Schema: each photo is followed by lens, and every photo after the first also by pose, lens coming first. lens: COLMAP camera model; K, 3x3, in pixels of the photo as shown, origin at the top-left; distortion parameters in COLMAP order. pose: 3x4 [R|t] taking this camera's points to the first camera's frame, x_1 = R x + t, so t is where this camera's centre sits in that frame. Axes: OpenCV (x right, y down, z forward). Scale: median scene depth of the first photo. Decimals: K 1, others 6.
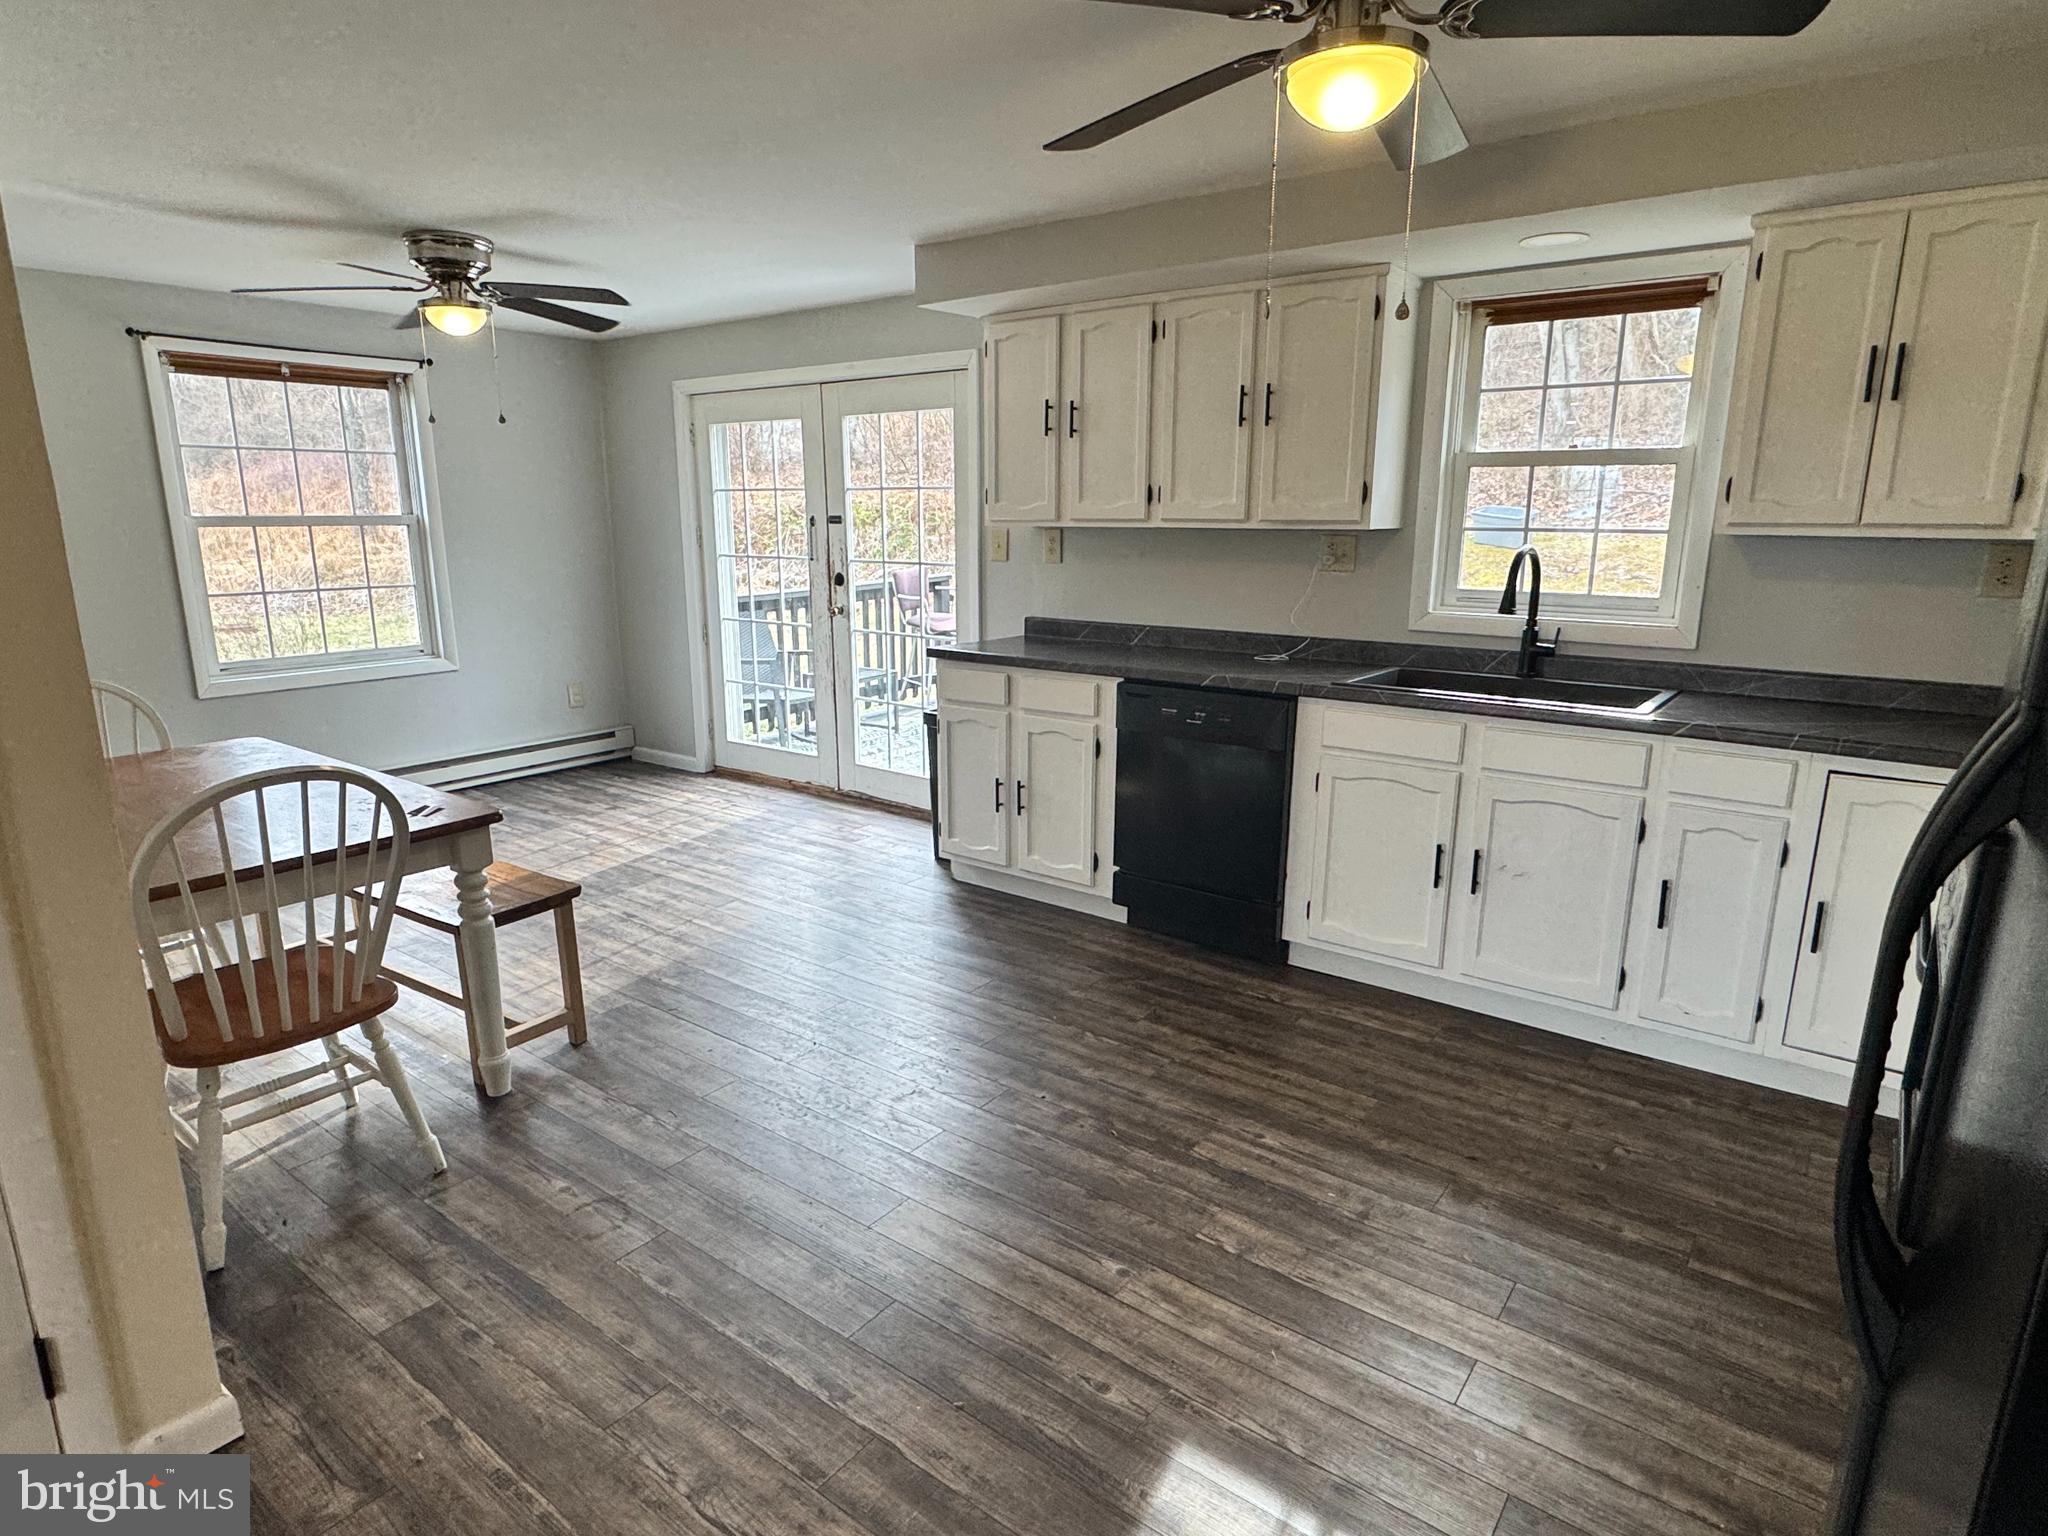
lens RADIAL K [[1141.0, 0, 1017.5], [0, 1141.0, 776.5], [0, 0, 1]] dist [-0.007606, 0.002459]
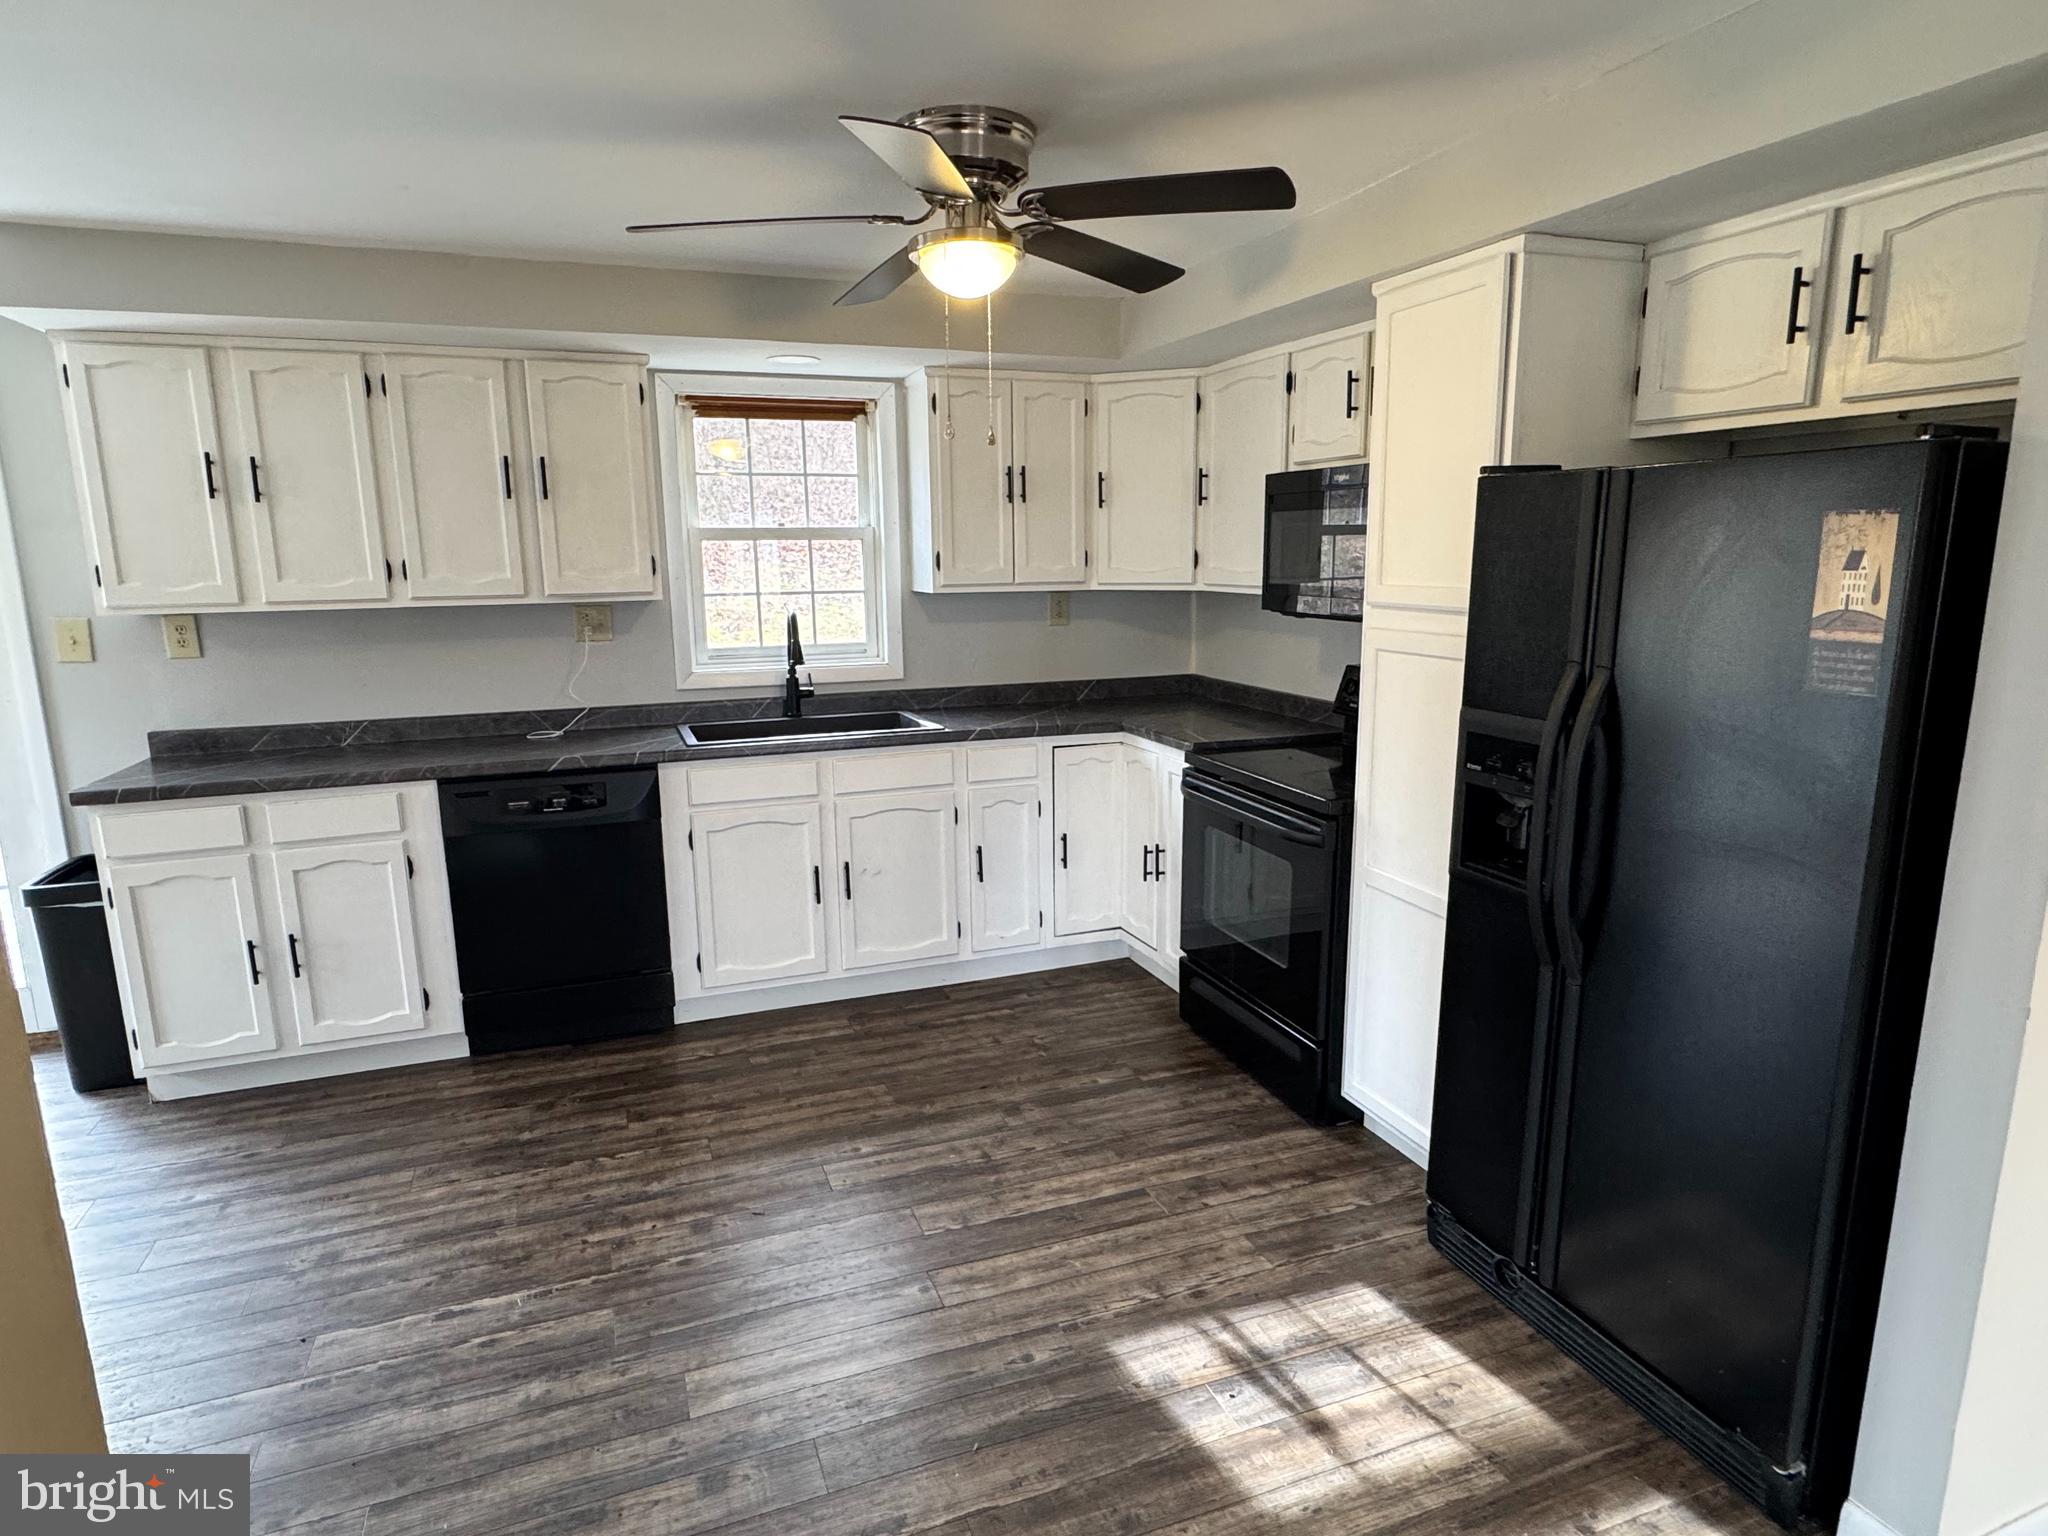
lens RADIAL K [[1141.0, 0, 1021.3], [0, 1141.0, 775.8], [0, 0, 1]] dist [-0.007606, 0.002459]
pose [[0.523379, -0.172821, 0.834390, -0.436315], [0.206314, 0.975782, 0.072694, -0.066113], [-0.826746, 0.134100, 0.546360, 0.168225]]
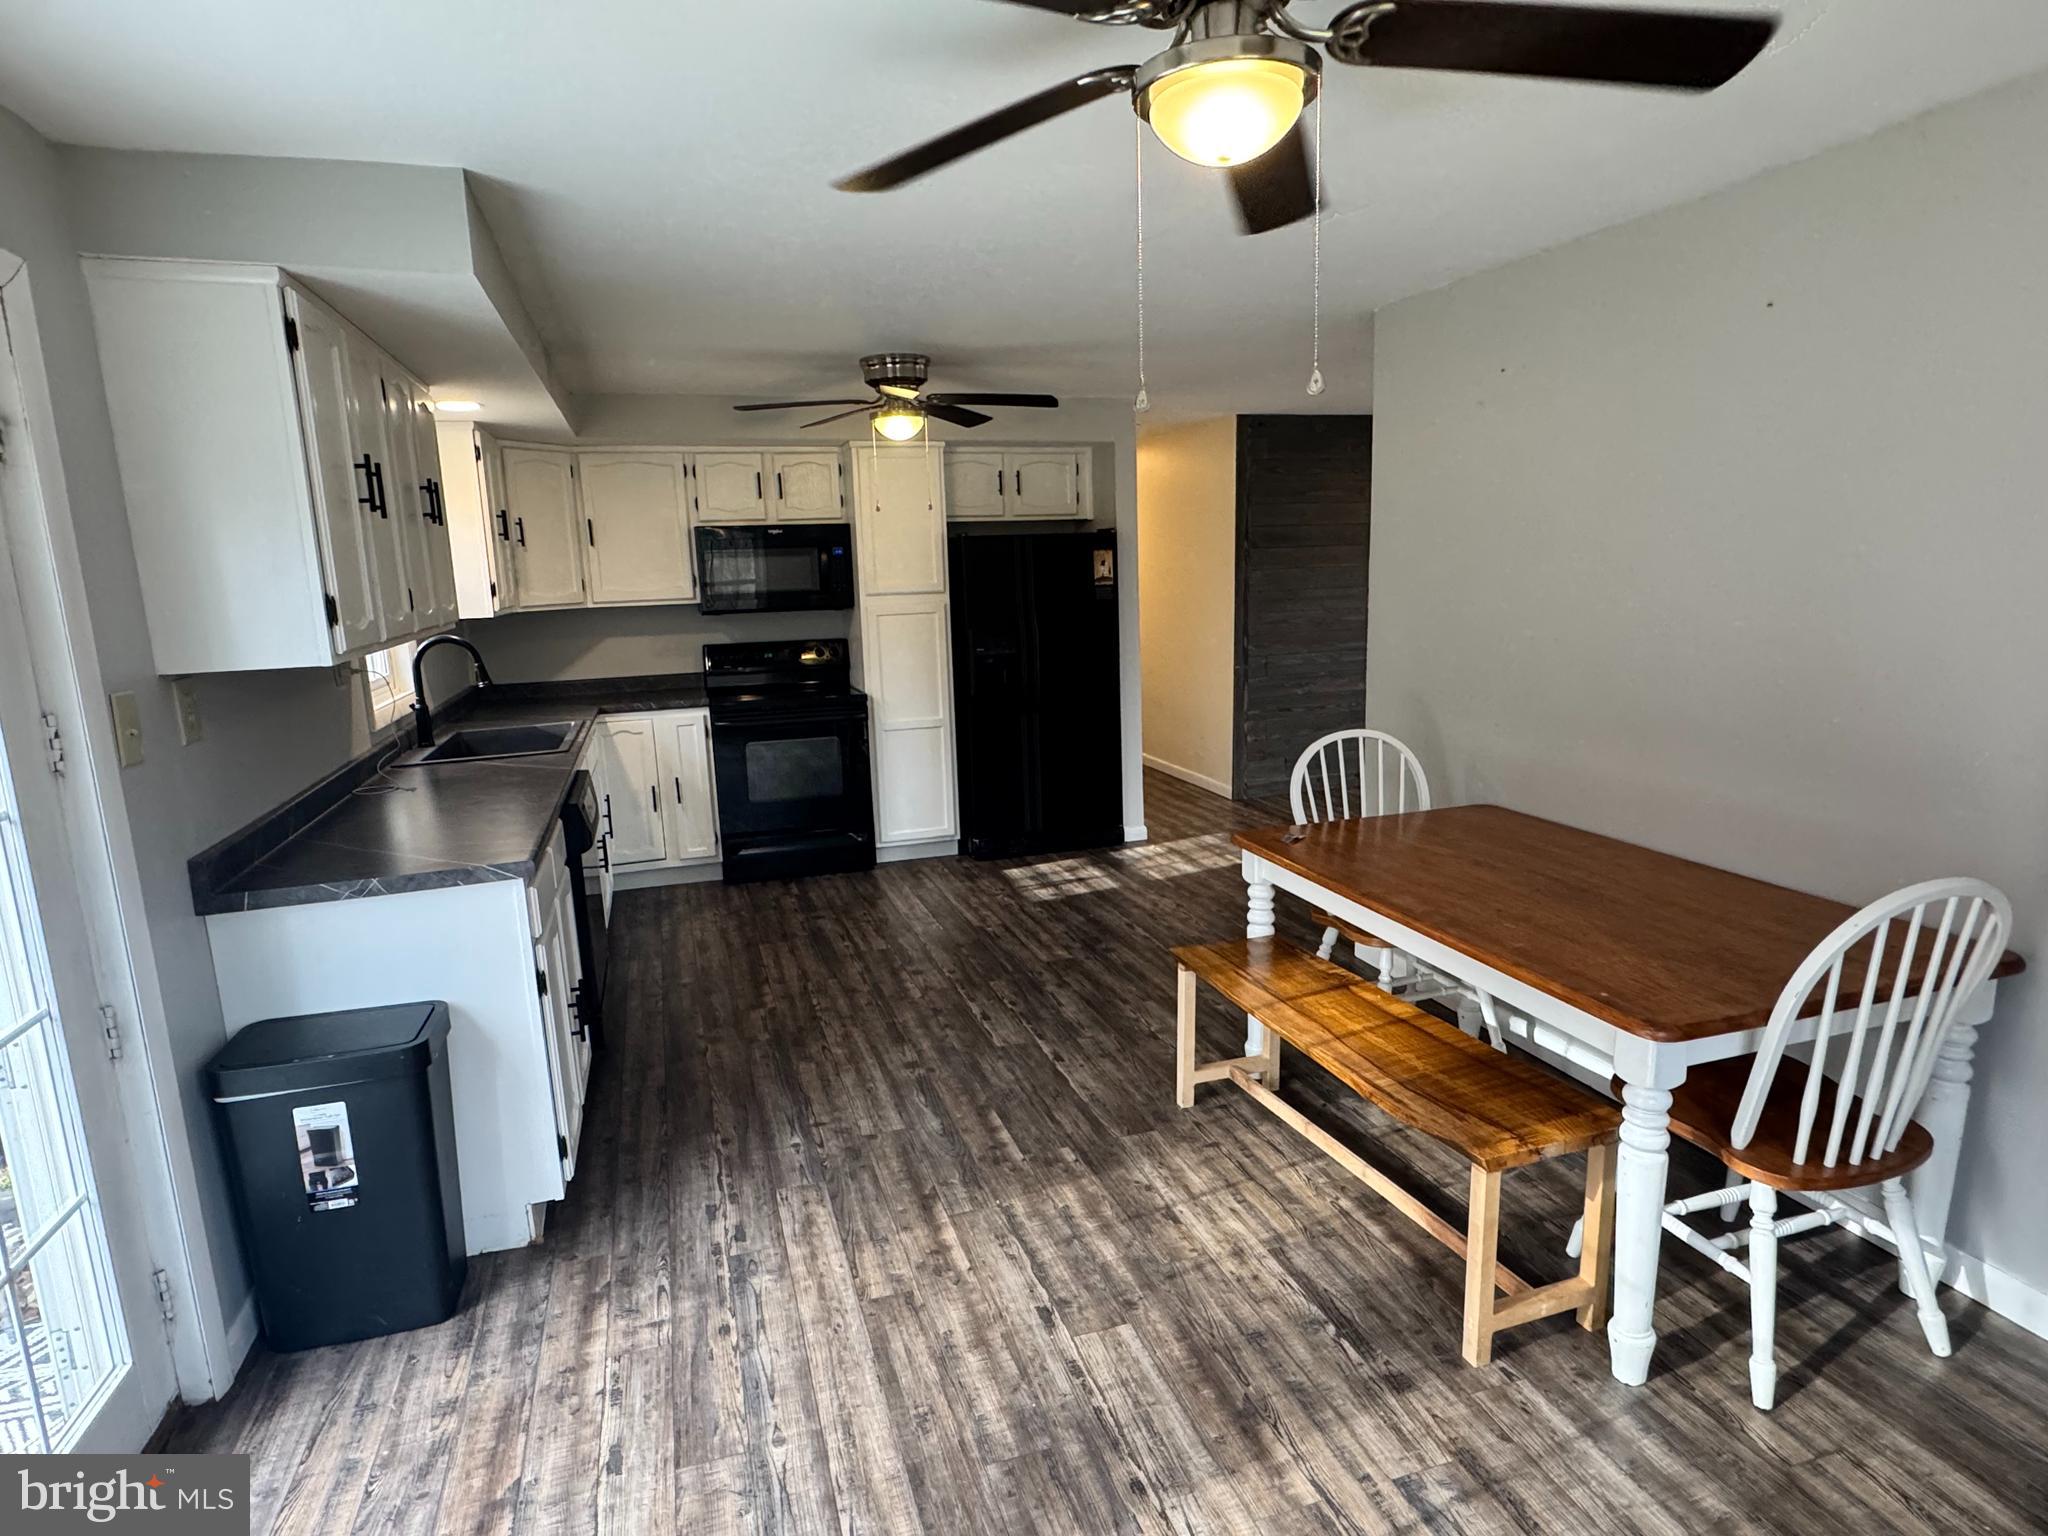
lens RADIAL K [[1141.0, 0, 1032.8], [0, 1141.0, 771.4], [0, 0, 1]] dist [-0.007606, 0.002459]
pose [[-0.825253, -0.074211, 0.559866, -0.754339], [0.164239, 0.916948, 0.363636, -0.397231], [-0.540354, 0.392044, -0.744526, 1.578766]]
